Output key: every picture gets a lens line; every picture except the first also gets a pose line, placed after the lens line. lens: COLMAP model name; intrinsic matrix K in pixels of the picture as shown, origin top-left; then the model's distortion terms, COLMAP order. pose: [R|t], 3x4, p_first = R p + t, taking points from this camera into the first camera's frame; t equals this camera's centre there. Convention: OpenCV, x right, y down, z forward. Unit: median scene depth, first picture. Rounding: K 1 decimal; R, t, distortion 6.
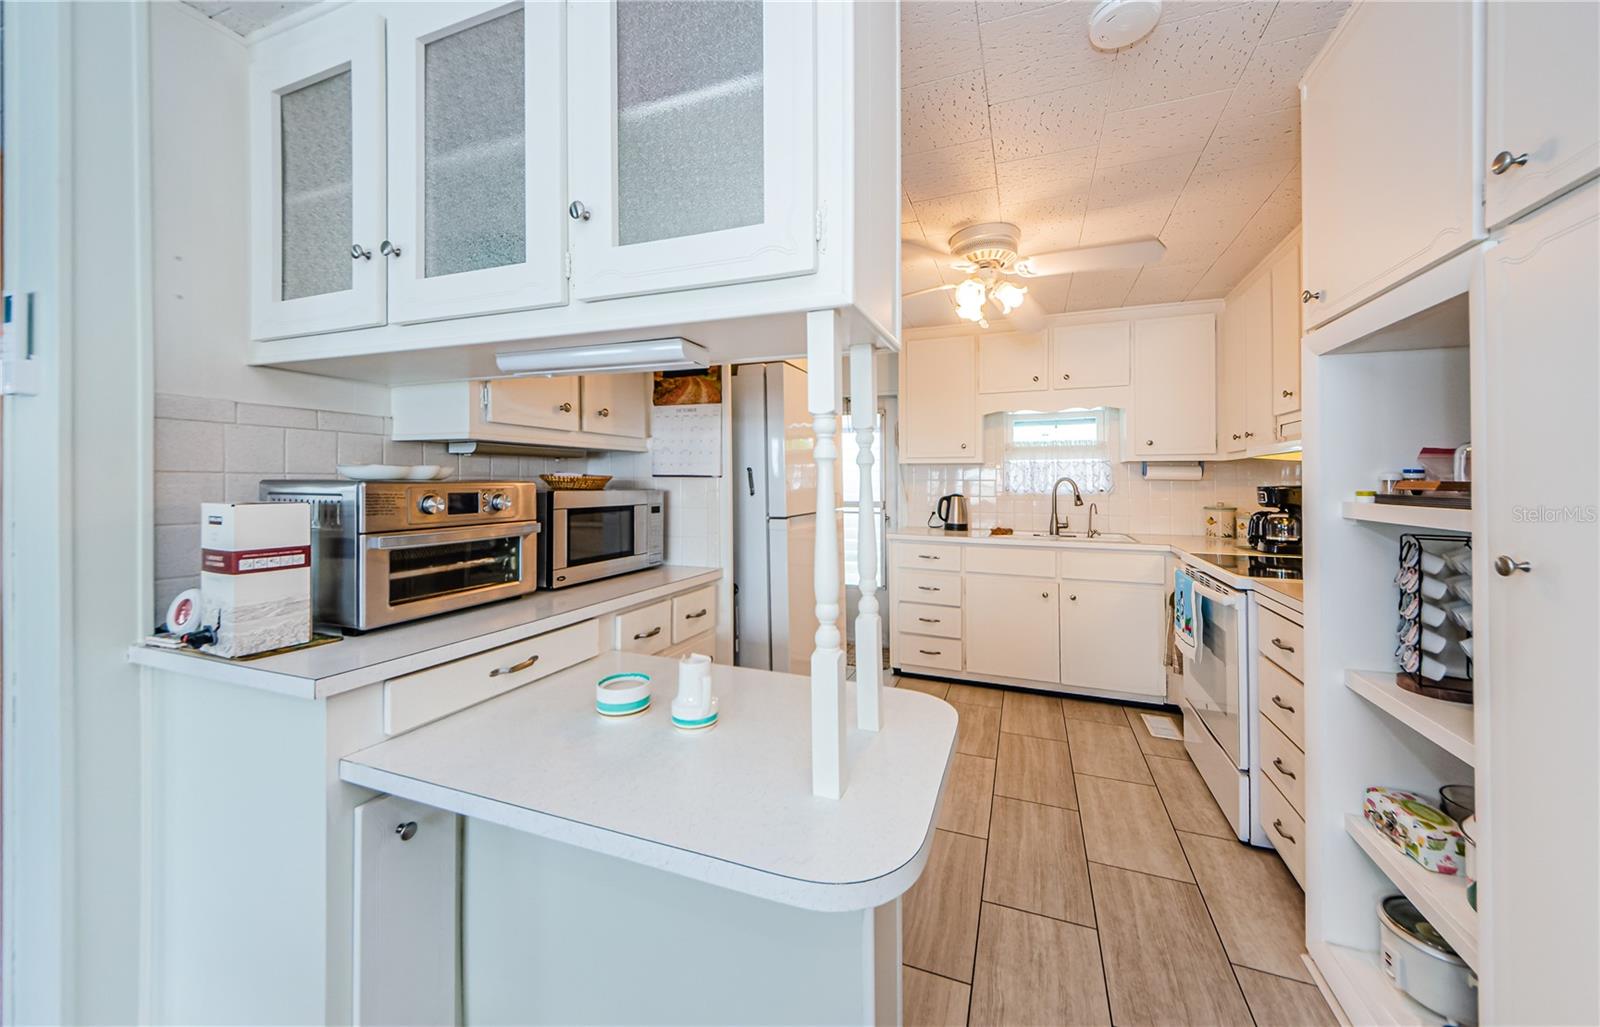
lens RADIAL K [[595.0, 0, 789.0], [0, 595.0, 475.1], [0, 0, 1]] dist [0.001910, 0.000004]
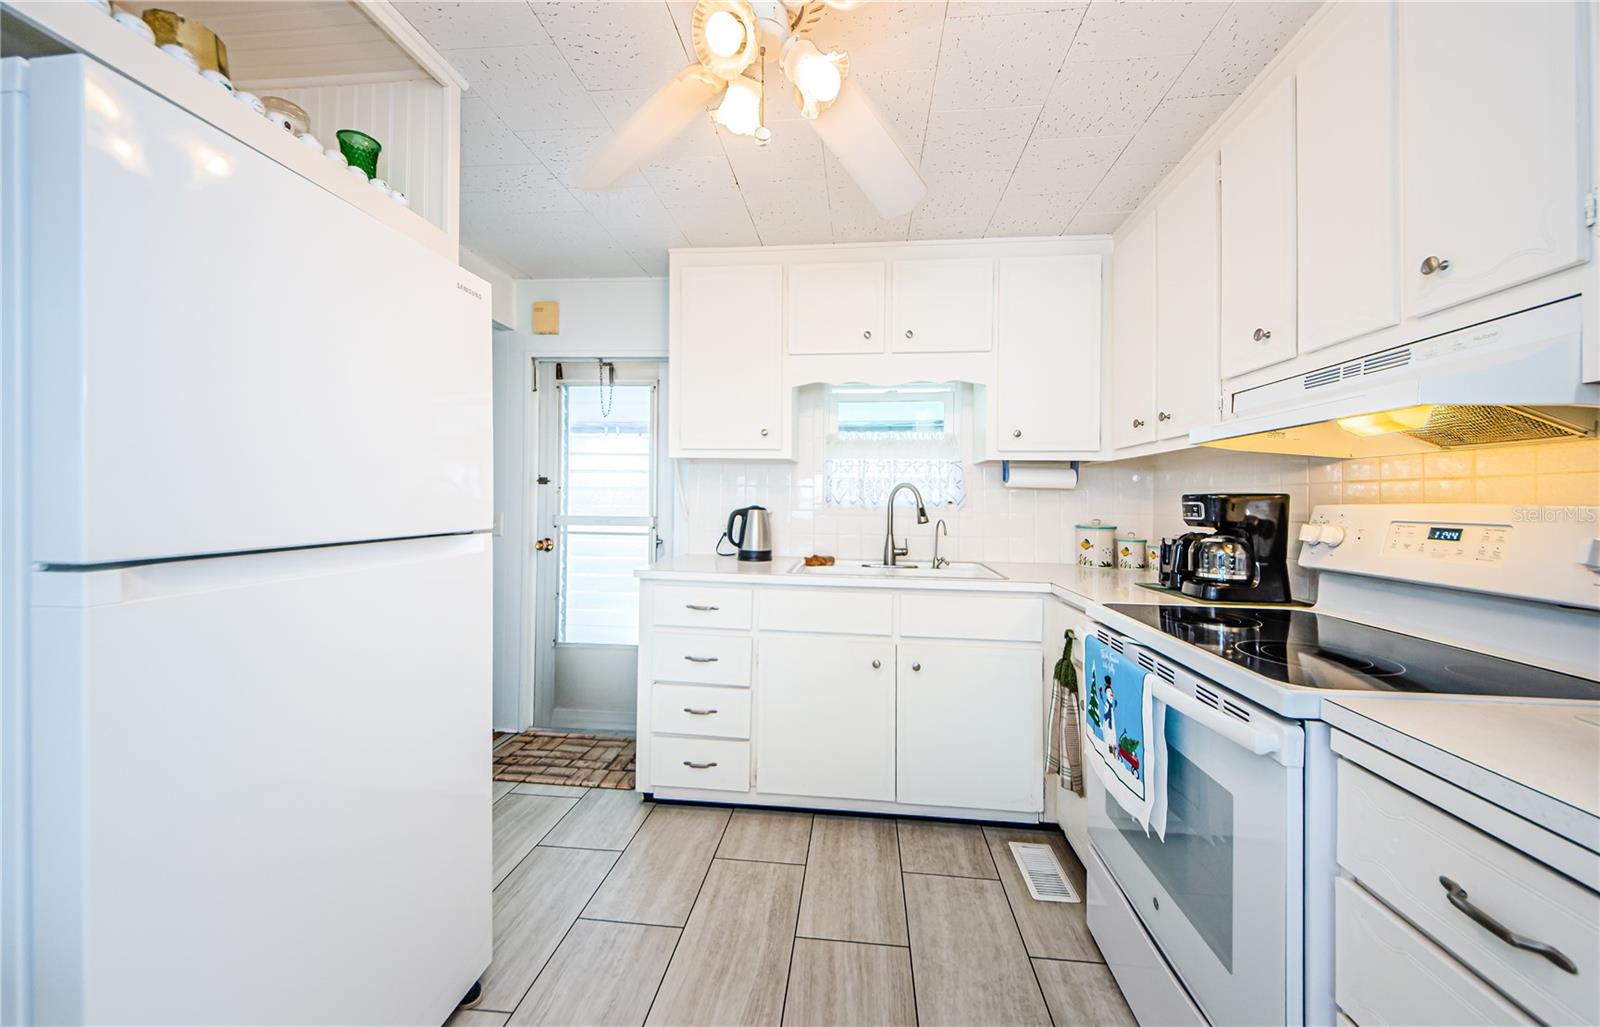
lens RADIAL K [[568.5, 0, 805.8], [0, 568.5, 495.4], [0, 0, 1]] dist [-0.000790, -0.000141]
pose [[0.960779, 0.013244, 0.277000, 0.191457], [-0.014308, 0.999896, 0.001819, 0.021439], [-0.276947, -0.005711, 0.960868, 0.446776]]
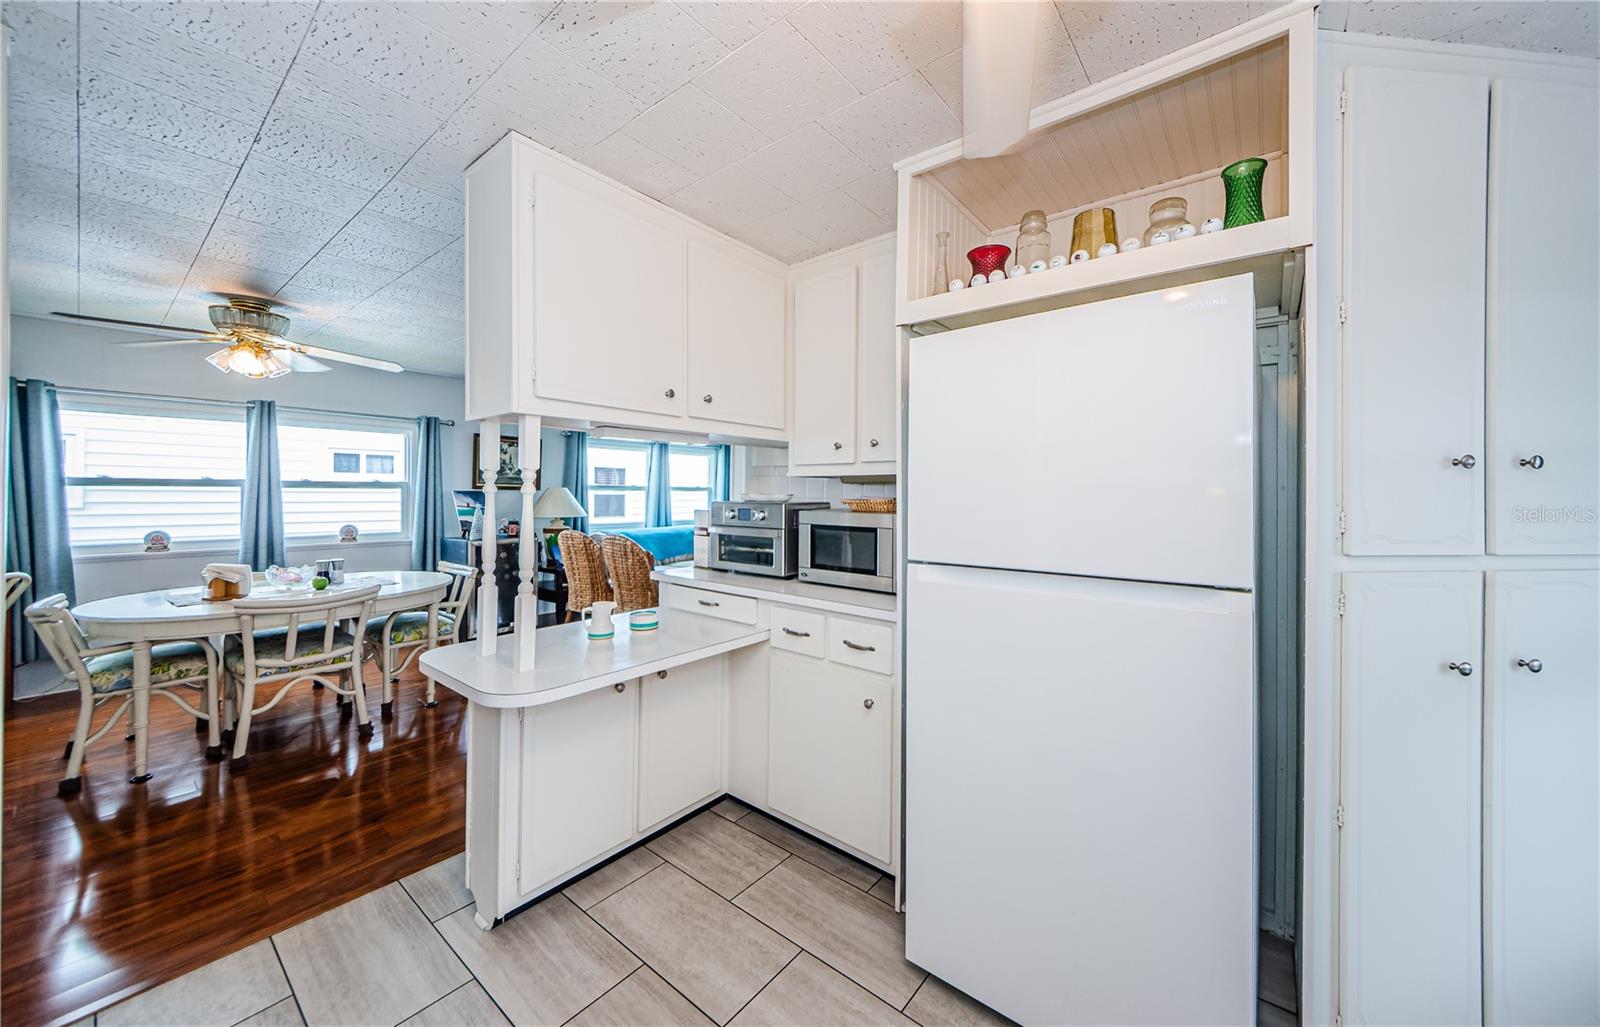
lens RADIAL K [[572.8, 0, 823.8], [0, 572.8, 493.3], [0, 0, 1]] dist [-0.001589, -0.000360]
pose [[-0.276050, -0.004410, -0.961133, 0.472630], [-0.001066, 0.999990, -0.004282, -0.003887], [0.961143, -0.000157, -0.276052, 0.764729]]
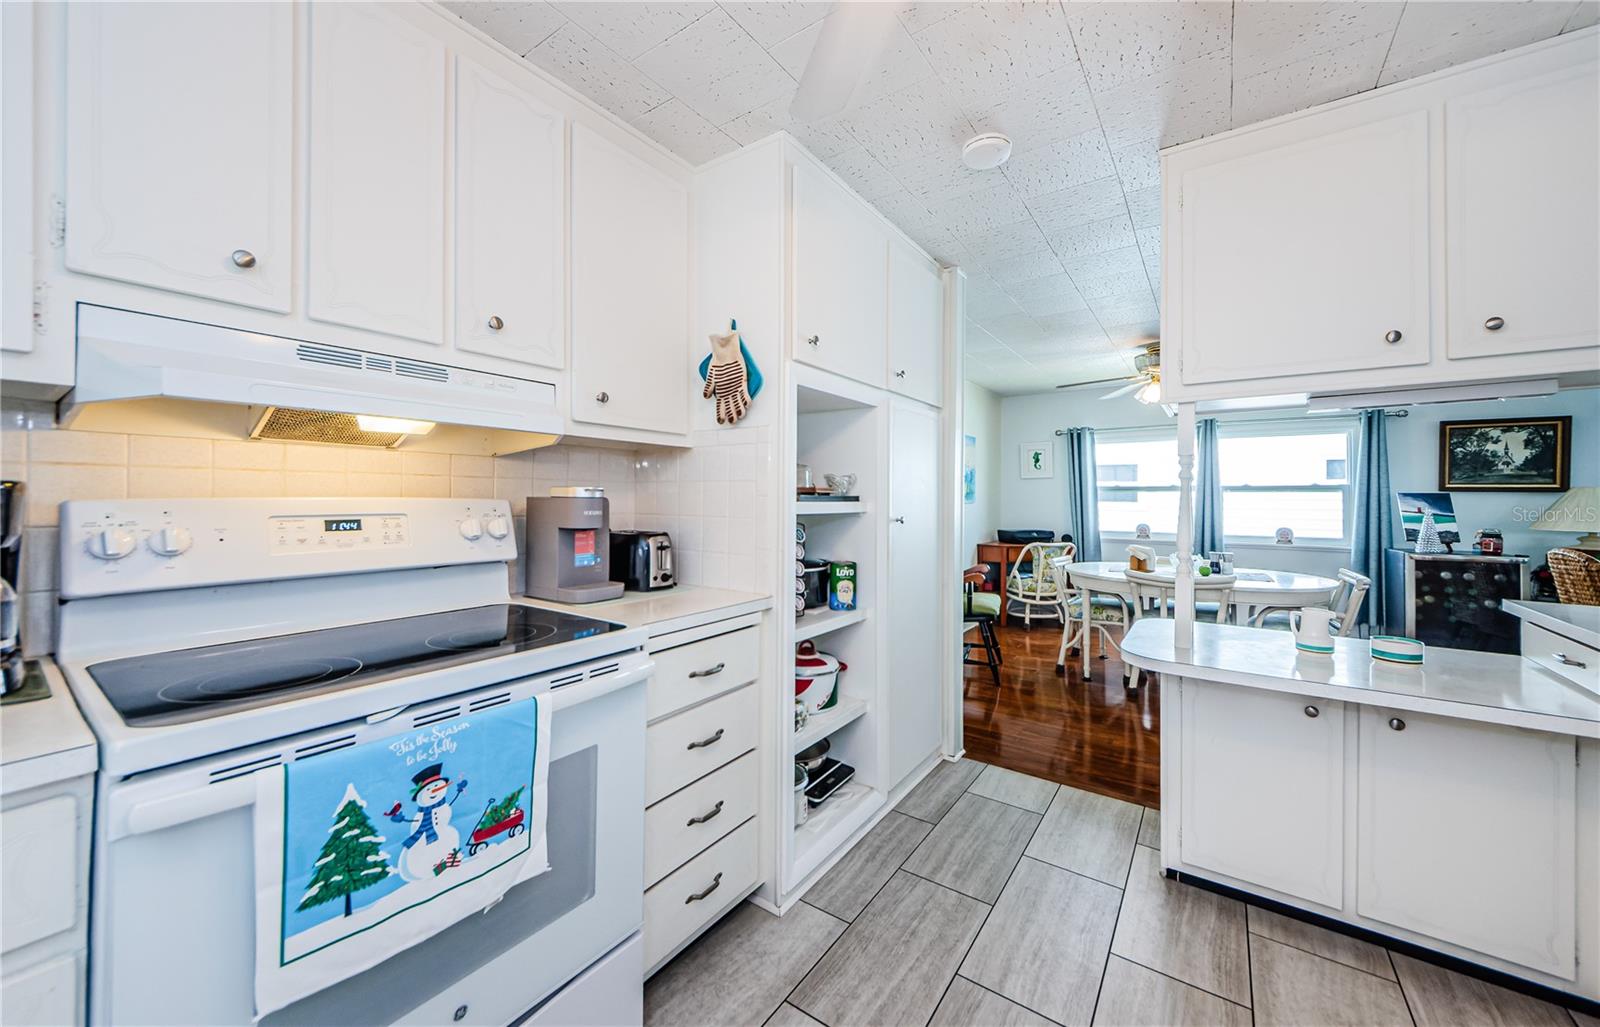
lens RADIAL K [[590.2, 0, 806.9], [0, 590.2, 497.9], [0, 0, 1]] dist [-0.000536, -0.000304]
pose [[-0.973687, -0.010148, 0.227662, 0.274997], [-0.012284, 0.999893, -0.007966, 0.021302], [-0.227557, -0.010553, -0.973708, 0.985666]]
